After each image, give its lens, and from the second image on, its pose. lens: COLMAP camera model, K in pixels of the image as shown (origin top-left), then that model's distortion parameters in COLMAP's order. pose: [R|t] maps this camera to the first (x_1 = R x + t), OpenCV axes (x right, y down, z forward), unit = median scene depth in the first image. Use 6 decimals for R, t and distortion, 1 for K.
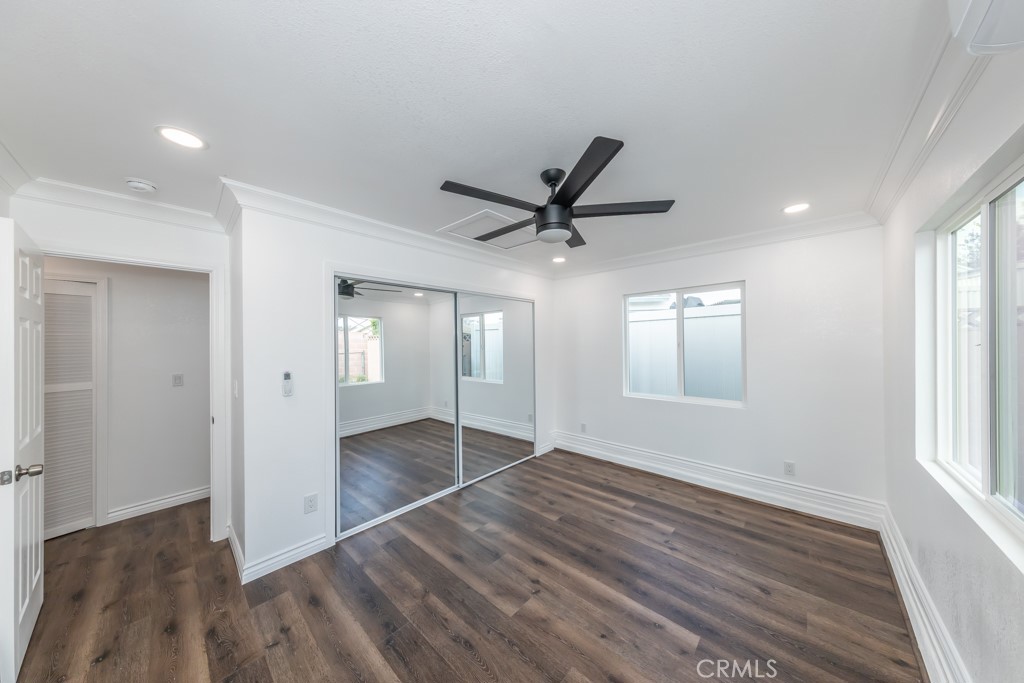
lens RADIAL K [[318.4, 0, 511.3], [0, 318.4, 338.4], [0, 0, 1]] dist [0.005614, -0.000009]
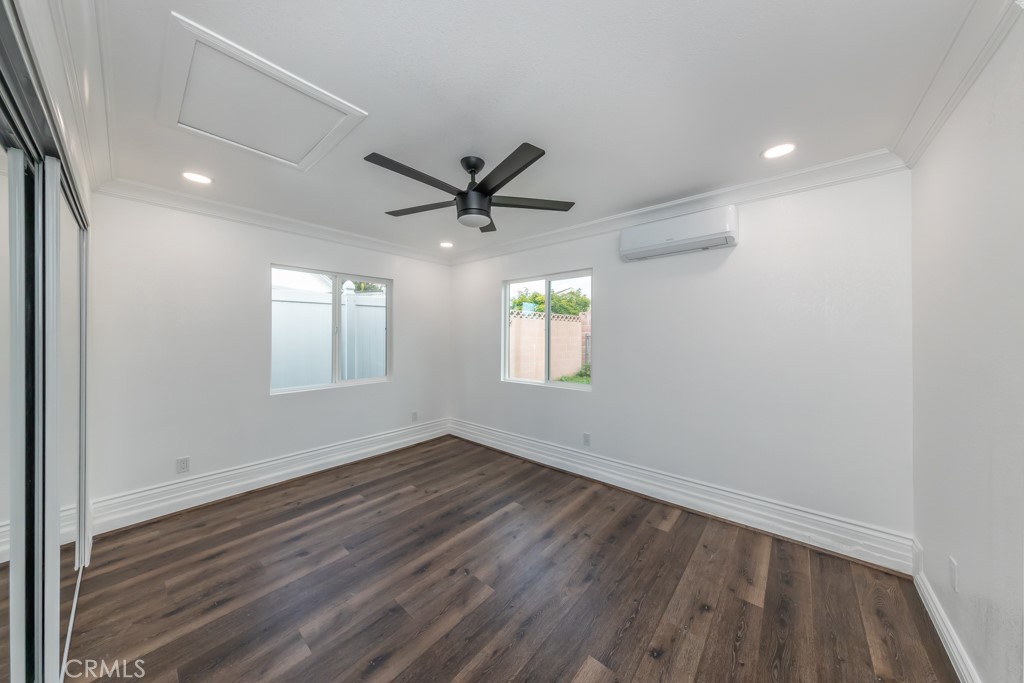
lens RADIAL K [[318.4, 0, 522.0], [0, 318.4, 340.8], [0, 0, 1]] dist [0.005614, -0.000009]
pose [[-0.029097, -0.012507, 0.999498, -0.654105], [-0.015350, 0.999809, 0.012064, 0.040234], [-0.999459, -0.014992, -0.029283, 0.618329]]
